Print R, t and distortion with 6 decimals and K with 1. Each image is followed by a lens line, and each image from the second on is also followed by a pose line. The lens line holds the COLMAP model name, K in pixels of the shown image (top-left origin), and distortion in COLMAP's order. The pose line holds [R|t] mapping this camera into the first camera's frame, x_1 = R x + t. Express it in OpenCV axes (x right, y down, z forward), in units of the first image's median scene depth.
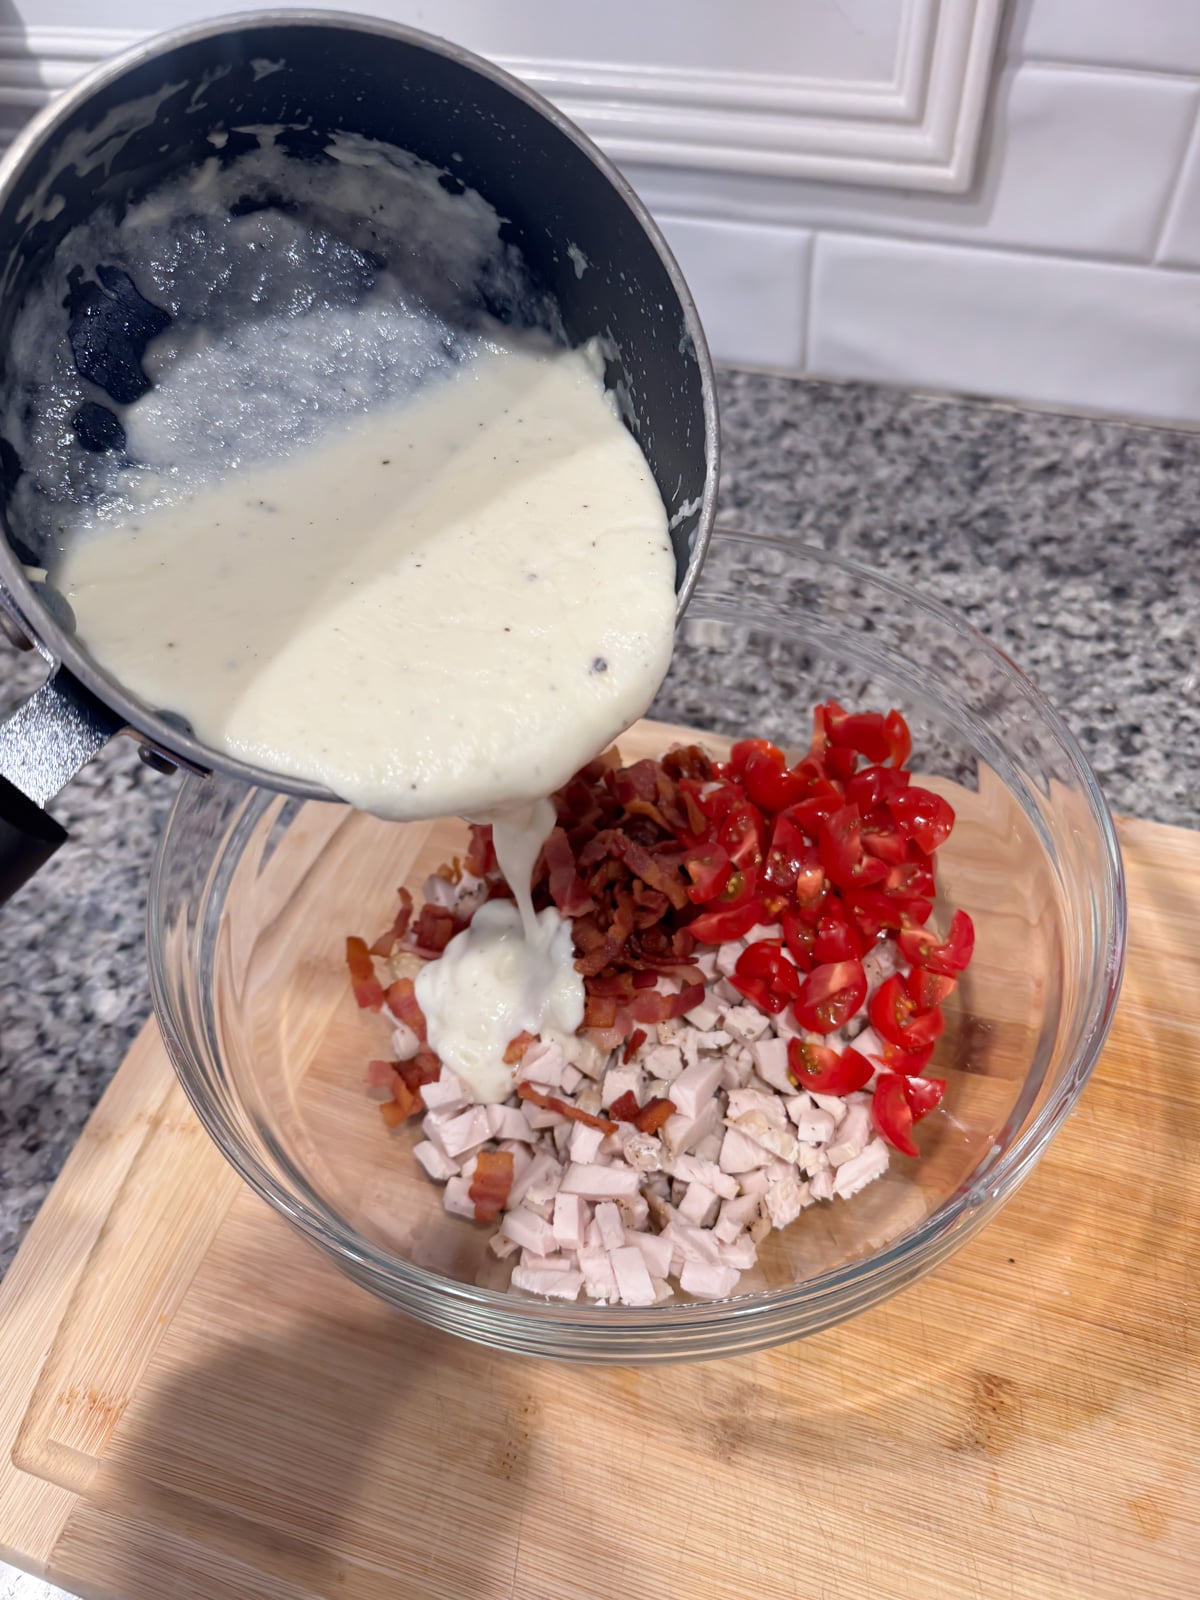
lens RADIAL K [[1196.2, 0, 600.0], [0, 1196.2, 800.0], [0, 0, 1]] dist [-0.033994, 0.055536]
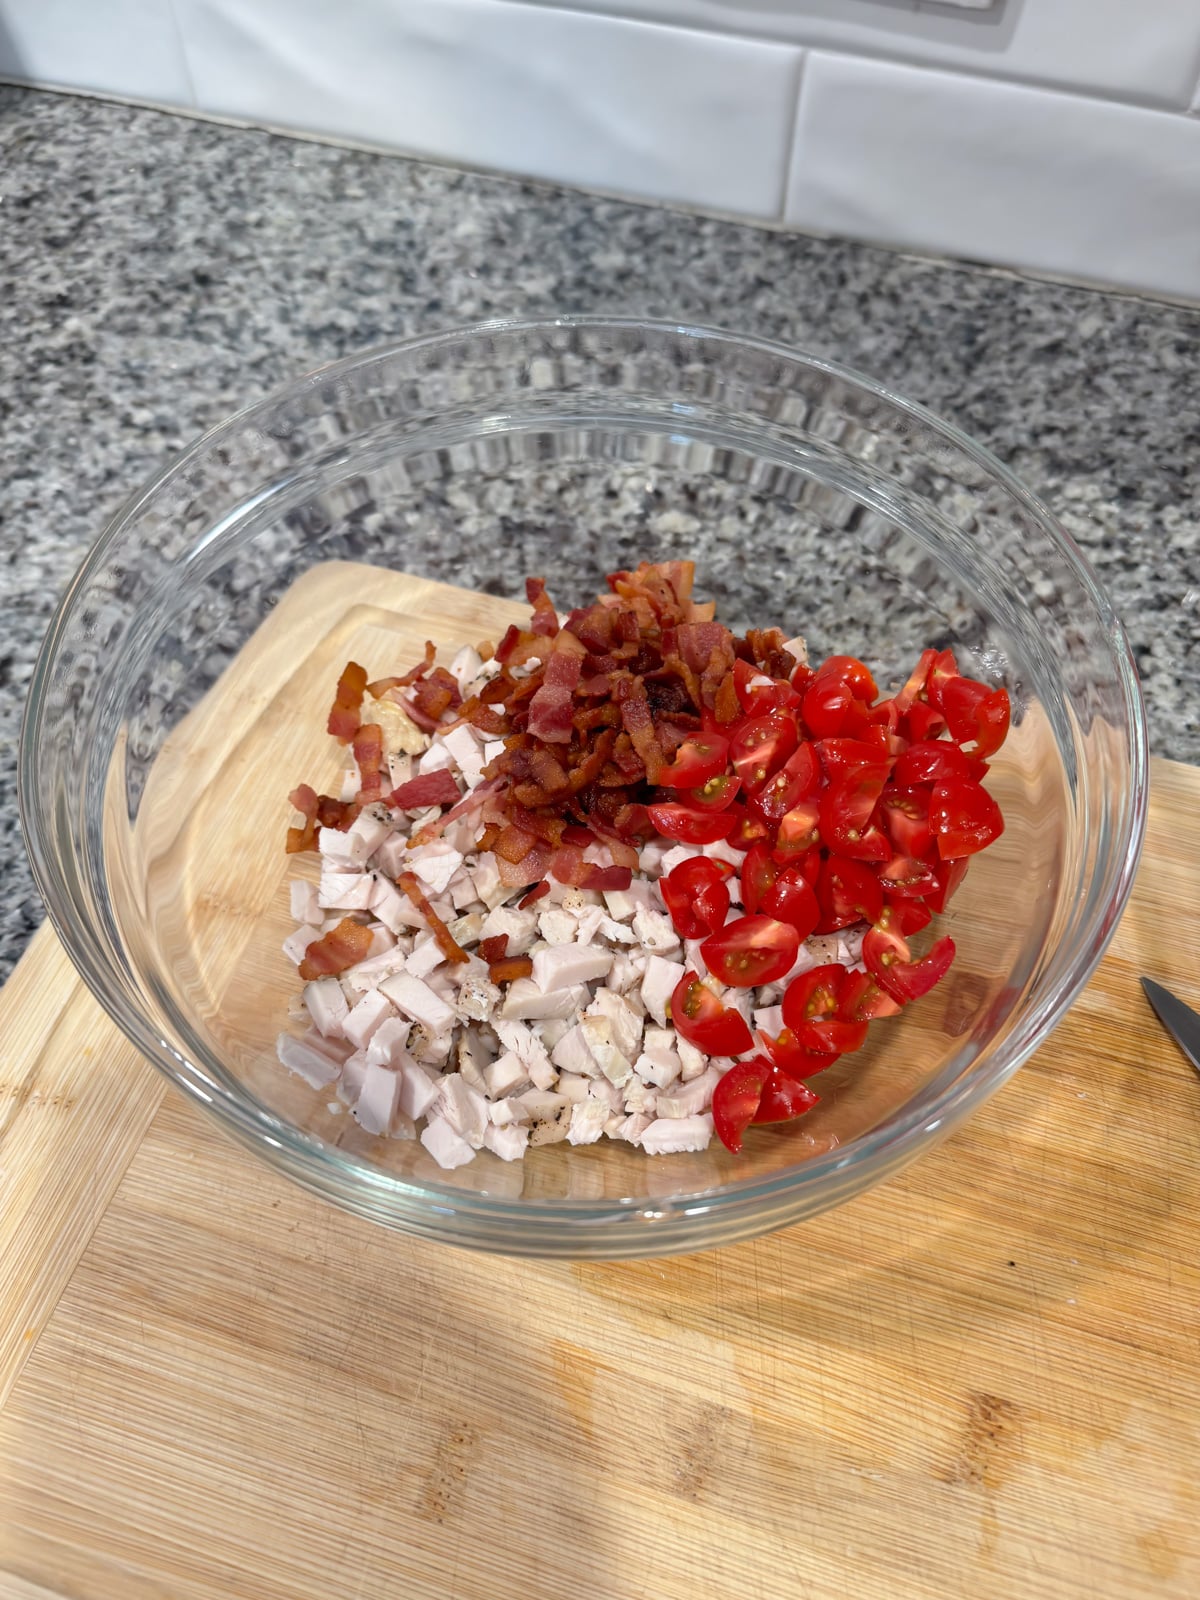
lens RADIAL K [[1196.2, 0, 600.0], [0, 1196.2, 800.0], [0, 0, 1]] dist [-0.033994, 0.055536]
pose [[0.997411, 0.019307, 0.069278, -0.018297], [-0.026352, 0.994408, 0.102265, -0.025008], [-0.066916, -0.103826, 0.992342, 0.109455]]
